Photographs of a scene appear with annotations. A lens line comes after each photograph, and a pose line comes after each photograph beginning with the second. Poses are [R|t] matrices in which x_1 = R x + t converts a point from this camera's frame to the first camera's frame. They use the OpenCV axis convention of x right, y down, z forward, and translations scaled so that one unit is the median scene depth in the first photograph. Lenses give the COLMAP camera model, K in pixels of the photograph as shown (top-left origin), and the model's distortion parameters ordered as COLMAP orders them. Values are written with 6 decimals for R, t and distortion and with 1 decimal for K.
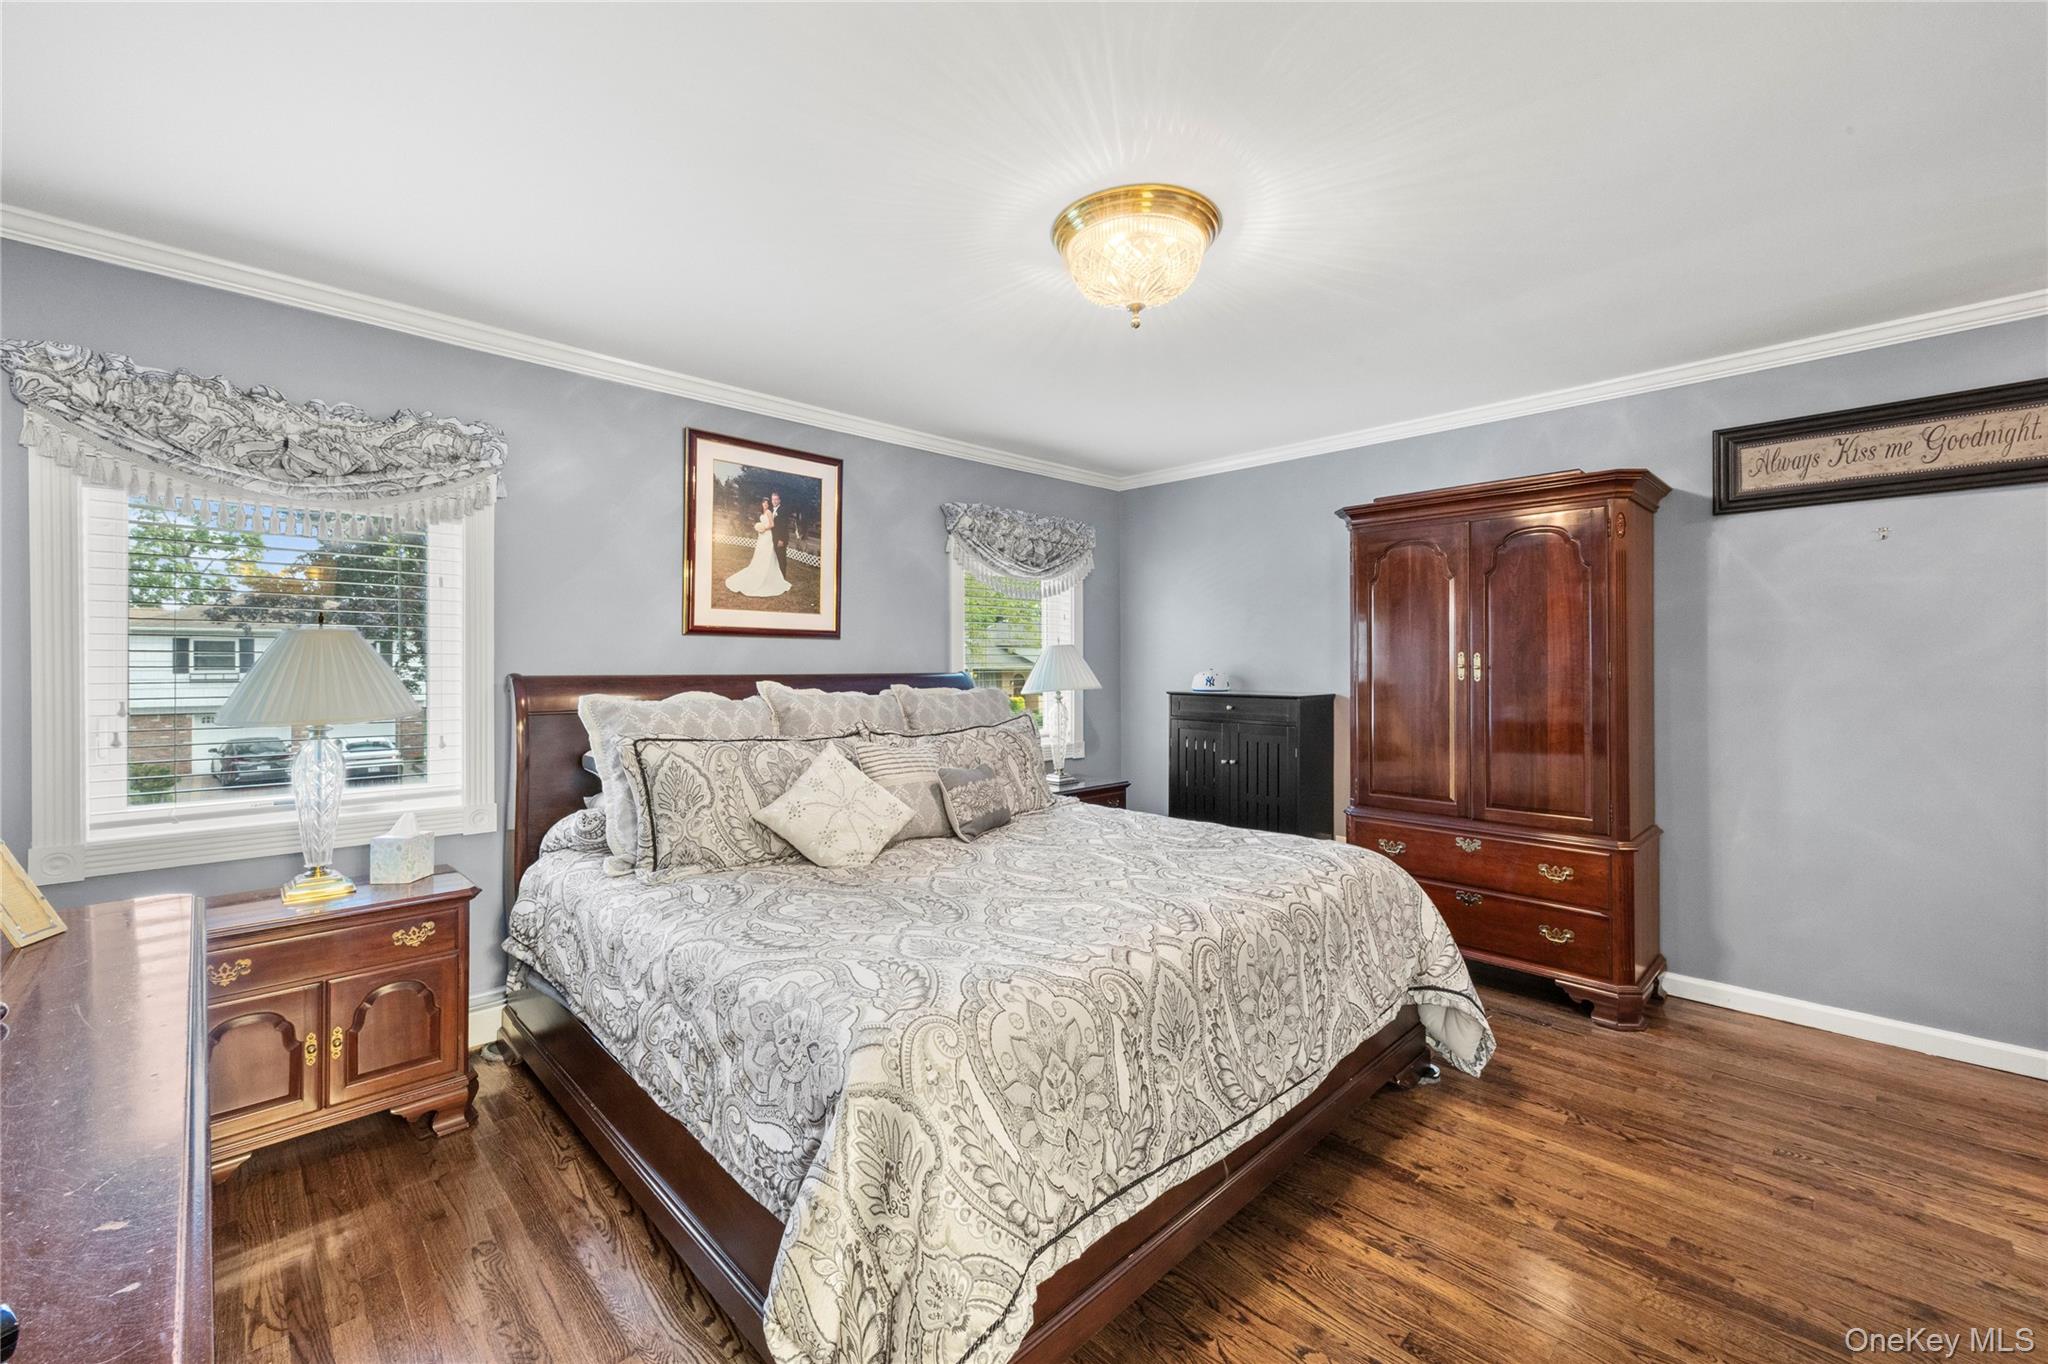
lens RADIAL K [[832.9, 0, 1030.5], [0, 832.9, 667.2], [0, 0, 1]] dist [0.001902, 0.000174]
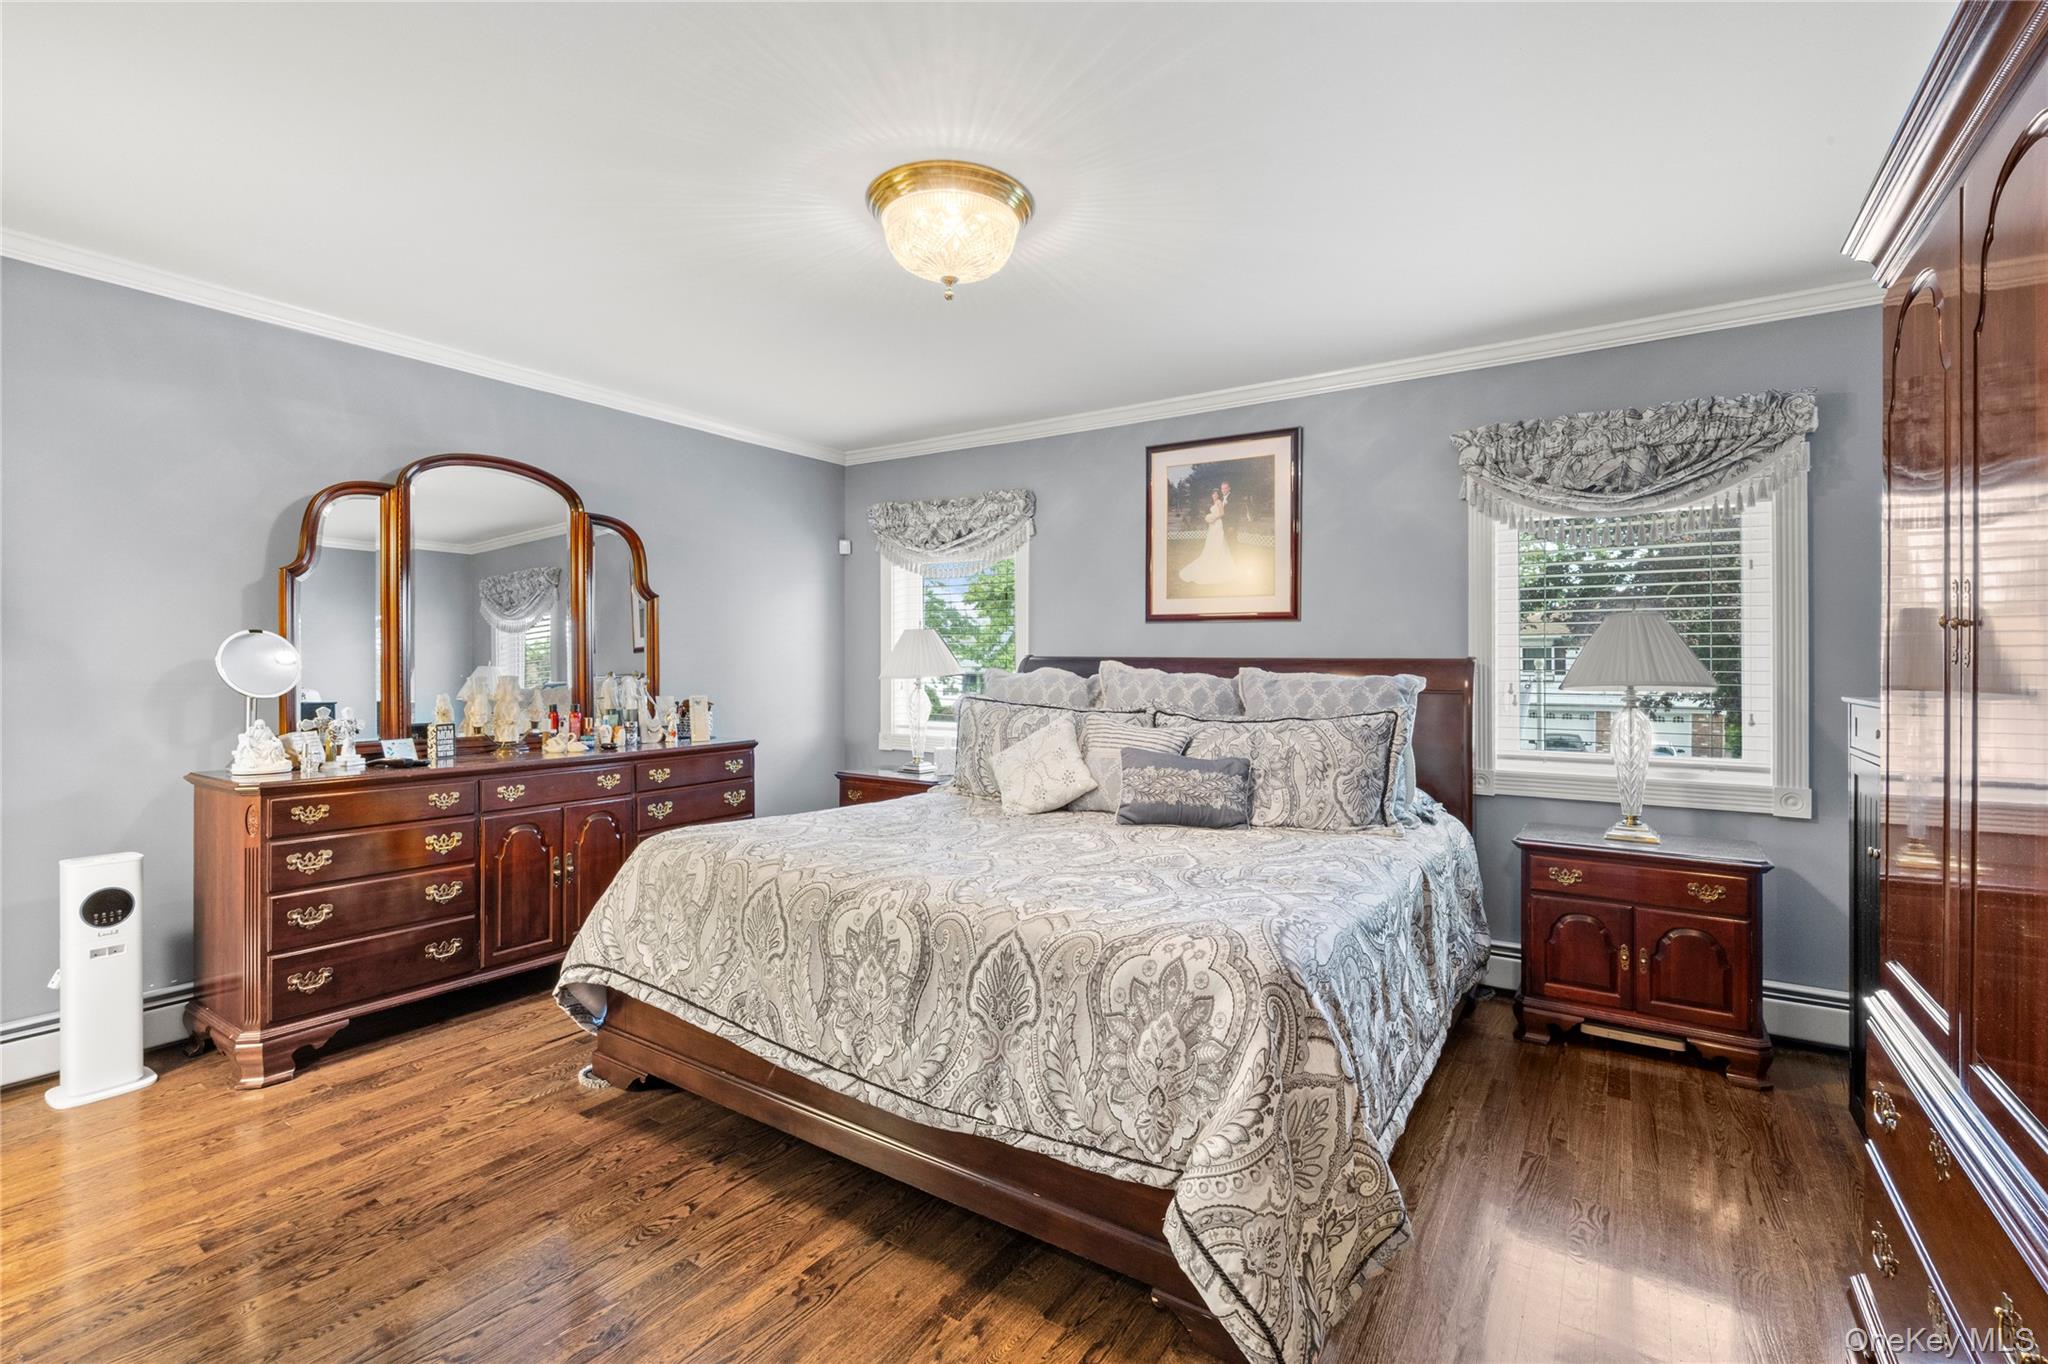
lens RADIAL K [[914.3, 0, 1030.2], [0, 914.3, 663.1], [0, 0, 1]] dist [-0.000704, 0.000041]
pose [[0.202531, 0.008943, -0.979235, 0.801805], [-0.007105, 0.999945, 0.007662, 0.009328], [0.979250, 0.005406, 0.202584, 0.563738]]
